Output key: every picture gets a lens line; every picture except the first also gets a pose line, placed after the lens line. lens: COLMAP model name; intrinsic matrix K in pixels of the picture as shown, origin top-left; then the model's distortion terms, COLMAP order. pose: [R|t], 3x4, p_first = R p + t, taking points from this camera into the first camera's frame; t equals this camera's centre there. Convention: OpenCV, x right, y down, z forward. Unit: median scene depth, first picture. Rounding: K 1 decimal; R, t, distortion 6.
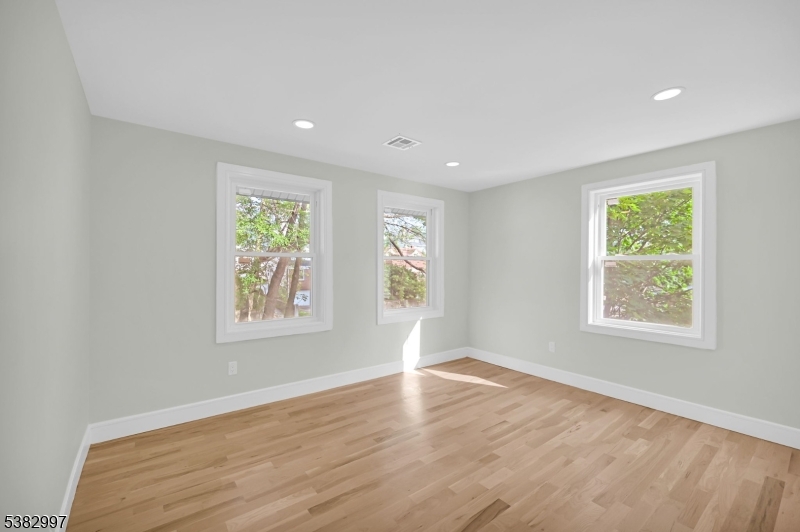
lens RADIAL K [[335.1, 0, 401.7], [0, 335.1, 258.5], [0, 0, 1]] dist [-0.000428, 0.000046]
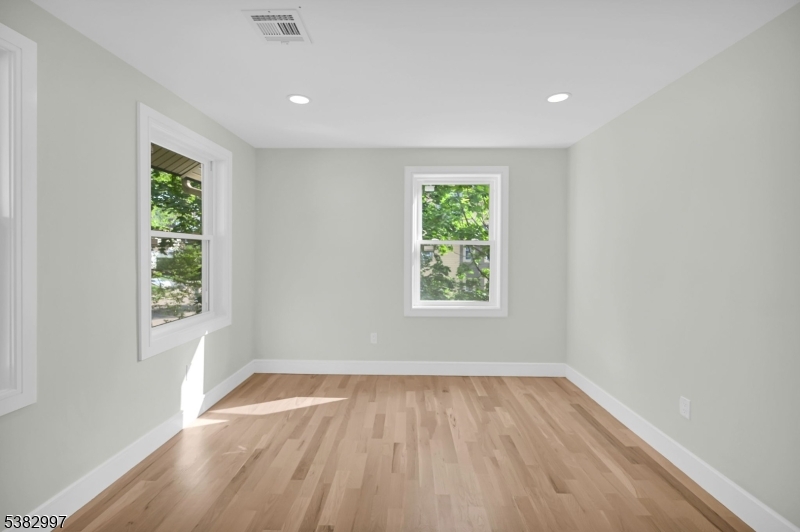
lens RADIAL K [[346.1, 0, 401.3], [0, 346.1, 251.6], [0, 0, 1]] dist [0.000902, 0.000117]
pose [[0.633583, -0.001607, 0.773673, -0.298603], [-0.020356, 0.999617, 0.018747, 0.010620], [-0.773407, -0.027626, 0.633308, 0.444913]]
